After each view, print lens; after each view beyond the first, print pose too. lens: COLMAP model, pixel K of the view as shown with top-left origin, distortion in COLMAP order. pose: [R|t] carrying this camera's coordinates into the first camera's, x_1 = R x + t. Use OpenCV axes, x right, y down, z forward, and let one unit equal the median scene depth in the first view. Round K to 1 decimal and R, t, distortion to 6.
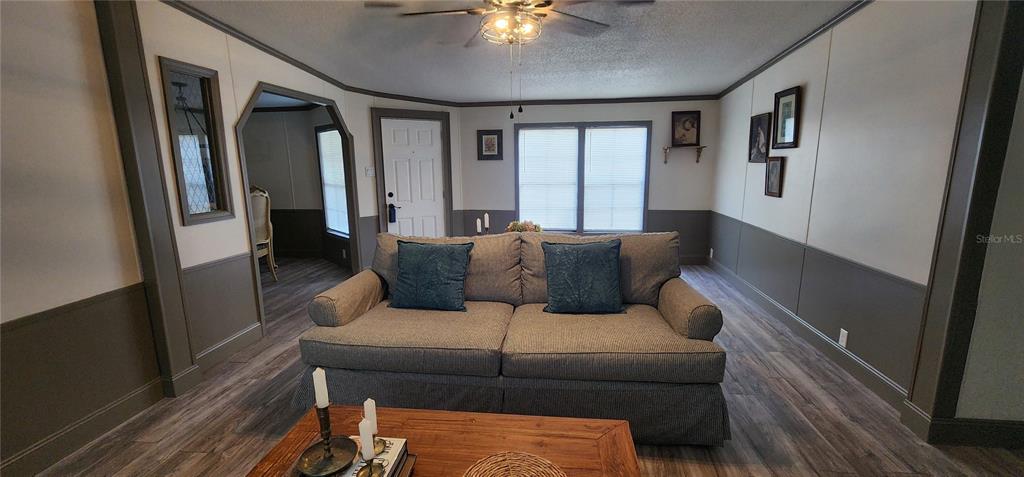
lens RADIAL K [[426.7, 0, 507.4], [0, 426.7, 240.8], [0, 0, 1]] dist [-0.000335, 0.000866]
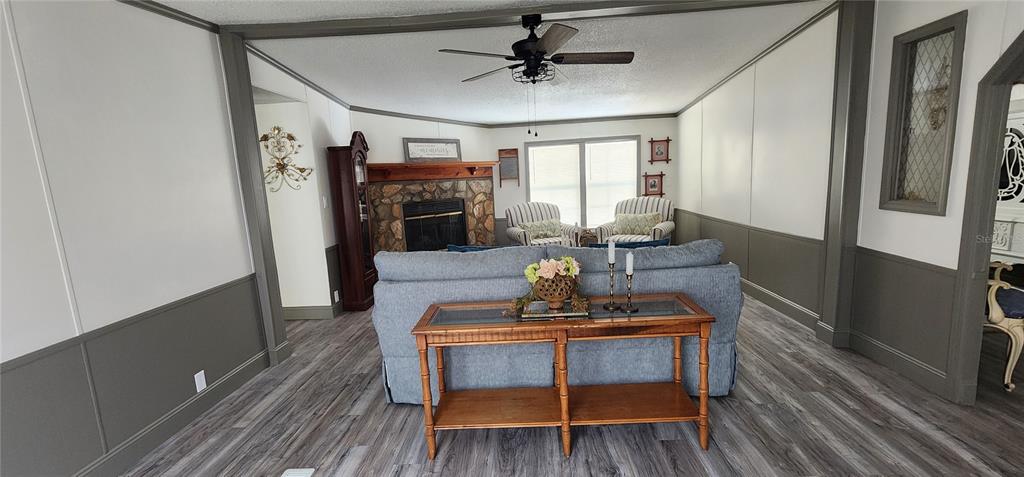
lens RADIAL K [[426.7, 0, 517.7], [0, 426.7, 241.7], [0, 0, 1]] dist [-0.000335, 0.000866]
pose [[-0.992265, 0.080635, -0.094382, 0.162774], [0.044960, 0.942128, 0.332224, -0.304291], [0.115709, 0.325411, -0.938467, 1.714063]]
